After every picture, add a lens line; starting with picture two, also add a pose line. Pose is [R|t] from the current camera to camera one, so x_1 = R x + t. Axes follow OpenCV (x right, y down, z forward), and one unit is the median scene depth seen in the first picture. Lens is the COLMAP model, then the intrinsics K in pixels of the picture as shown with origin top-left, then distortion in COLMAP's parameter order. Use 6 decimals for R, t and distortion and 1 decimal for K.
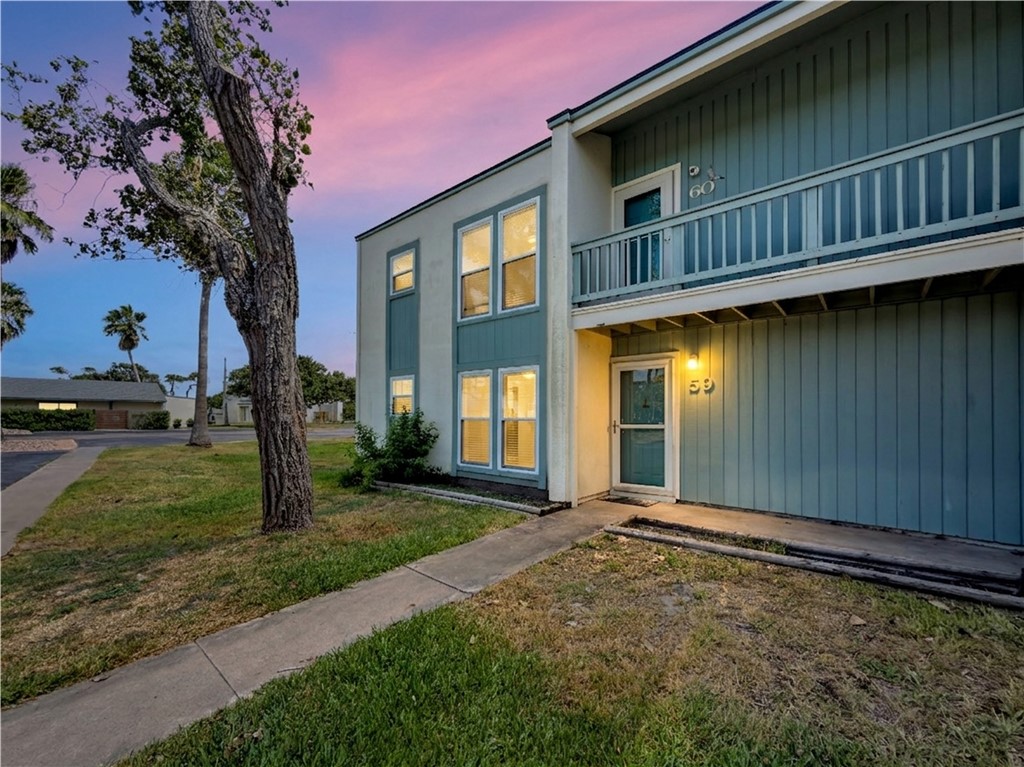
lens RADIAL K [[416.2, 0, 510.9], [0, 416.2, 391.6], [0, 0, 1]] dist [0.000445, -0.000132]
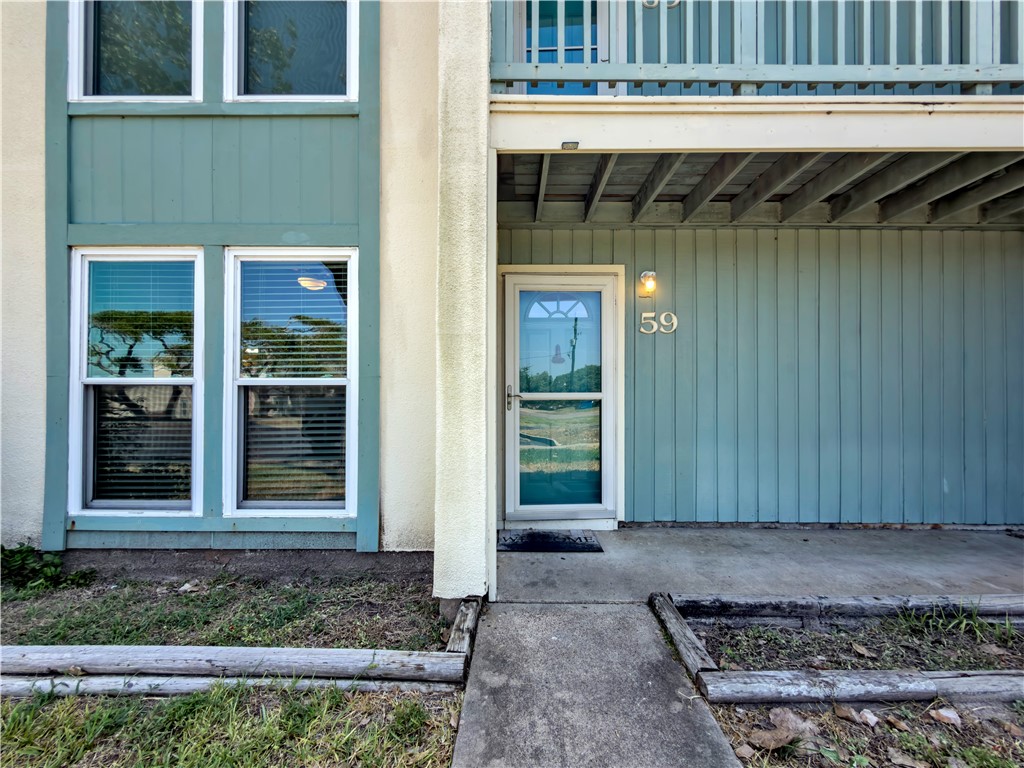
lens RADIAL K [[416.2, 0, 510.9], [0, 416.2, 392.1], [0, 0, 1]] dist [0.000445, -0.000132]
pose [[0.775353, 0.006616, 0.631493, -0.081681], [-0.030900, 0.999145, 0.027472, 0.069813], [-0.630772, -0.040813, 0.774895, 0.660529]]
